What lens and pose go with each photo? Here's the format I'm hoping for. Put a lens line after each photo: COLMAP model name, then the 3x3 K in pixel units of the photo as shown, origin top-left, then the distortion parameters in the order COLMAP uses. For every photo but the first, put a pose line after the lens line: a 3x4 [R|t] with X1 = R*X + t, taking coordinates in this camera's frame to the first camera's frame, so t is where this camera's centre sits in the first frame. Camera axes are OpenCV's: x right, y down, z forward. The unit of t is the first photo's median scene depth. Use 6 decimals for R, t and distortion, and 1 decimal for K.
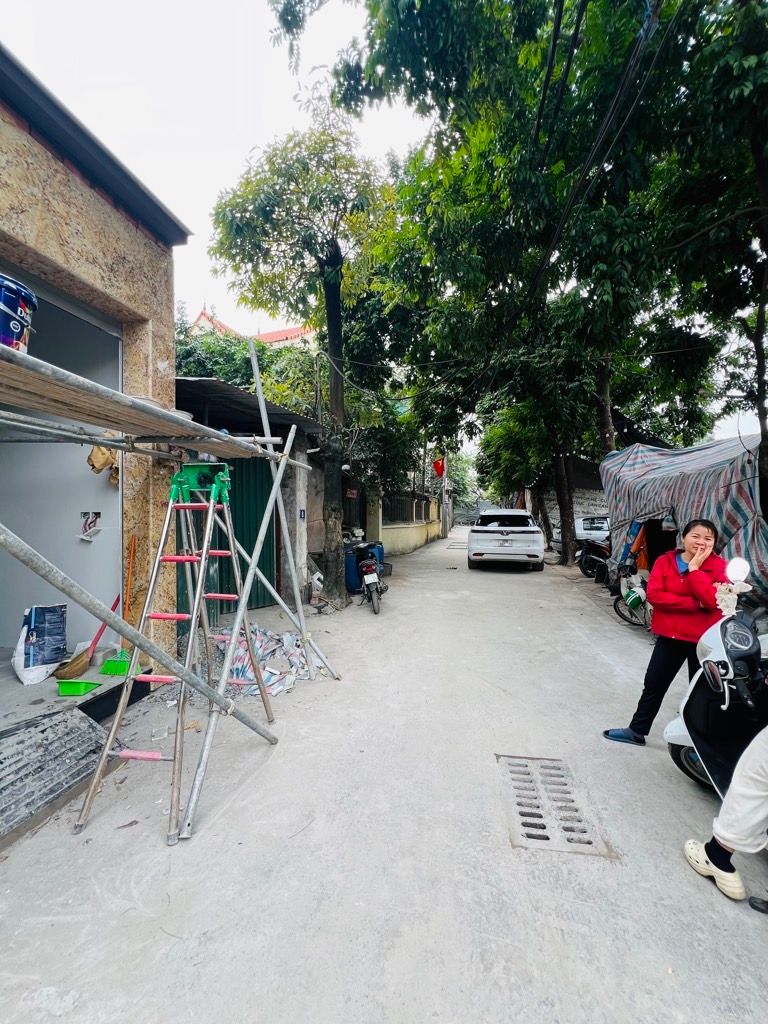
lens RADIAL K [[407.0, 0, 383.1], [0, 407.0, 514.2], [0, 0, 1]] dist [-0.001530, -0.000122]
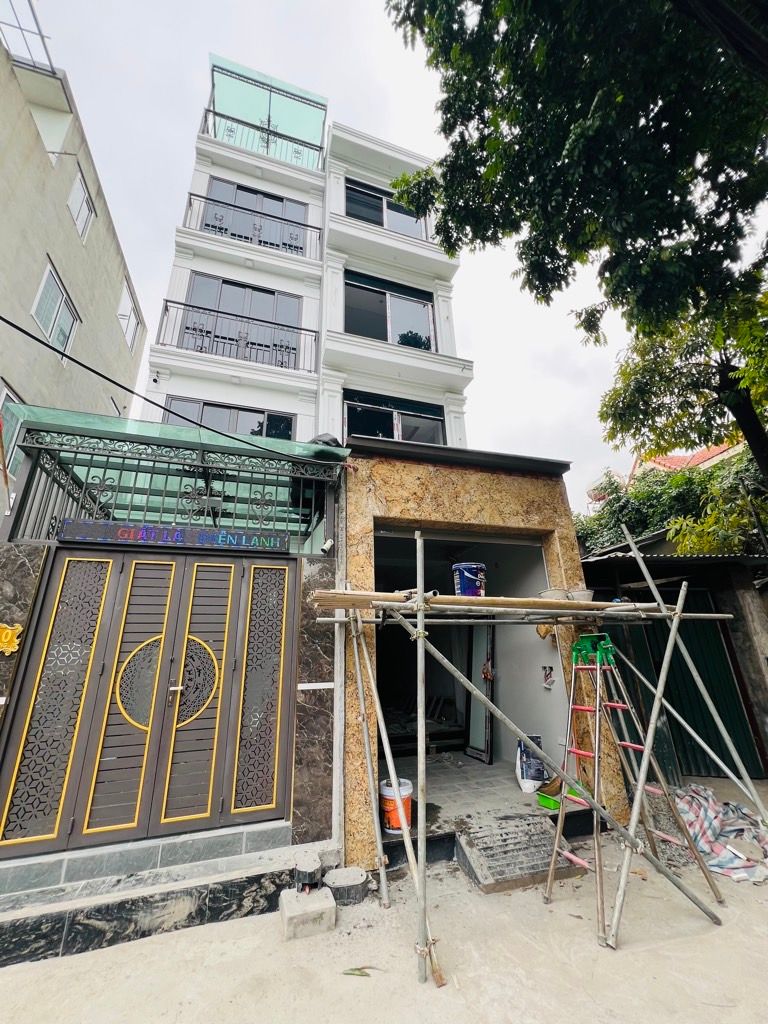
lens RADIAL K [[407.0, 0, 379.8], [0, 407.0, 509.9], [0, 0, 1]] dist [-0.001530, -0.000122]
pose [[0.460250, -0.314311, -0.830288, 0.439045], [0.023270, 0.939181, -0.342634, -0.054857], [0.887484, 0.138377, 0.439572, -0.268323]]
